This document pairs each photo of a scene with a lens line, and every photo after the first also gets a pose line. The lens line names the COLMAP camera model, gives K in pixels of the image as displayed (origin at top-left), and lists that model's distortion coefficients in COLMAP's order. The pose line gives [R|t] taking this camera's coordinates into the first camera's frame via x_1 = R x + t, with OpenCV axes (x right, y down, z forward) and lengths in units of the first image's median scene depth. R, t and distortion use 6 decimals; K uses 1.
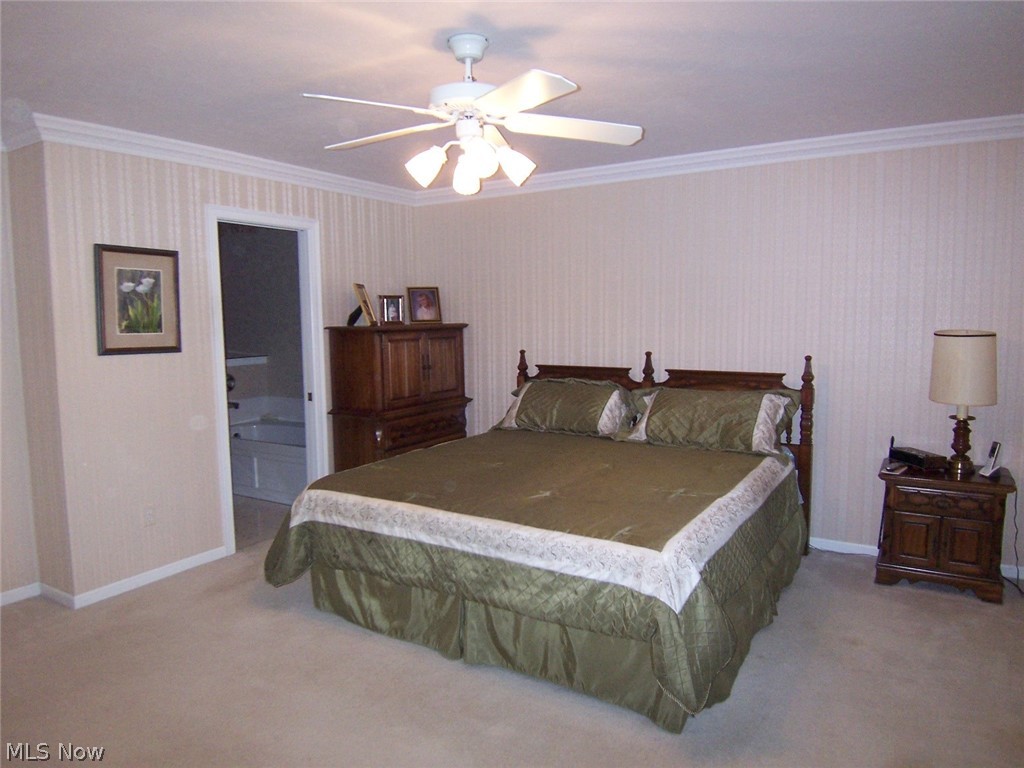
lens RADIAL K [[682.7, 0, 512.0], [0, 682.7, 384.0], [0, 0, 1]] dist [0.000853, -0.047697]
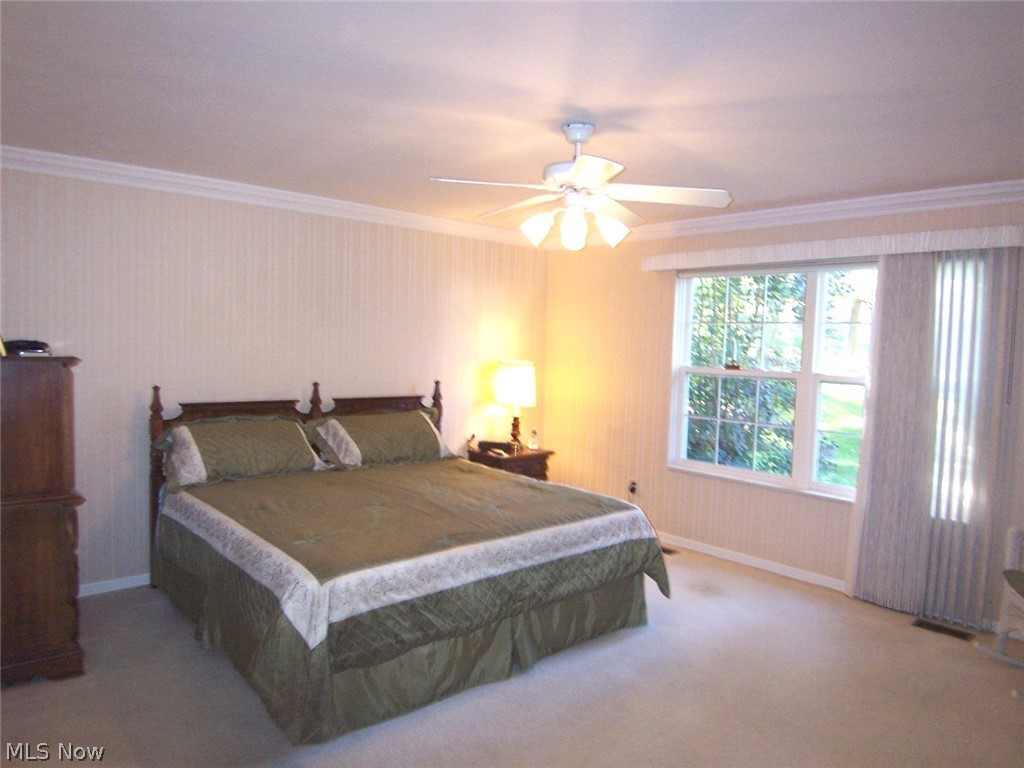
lens RADIAL K [[685.3, 0, 512.4], [0, 685.3, 366.0], [0, 0, 1]] dist [-0.000257, -0.000096]
pose [[0.280119, -0.009124, 0.959922, -0.875494], [0.071888, 0.997346, -0.011498, -0.048870], [-0.957270, 0.072228, 0.280031, 0.545775]]
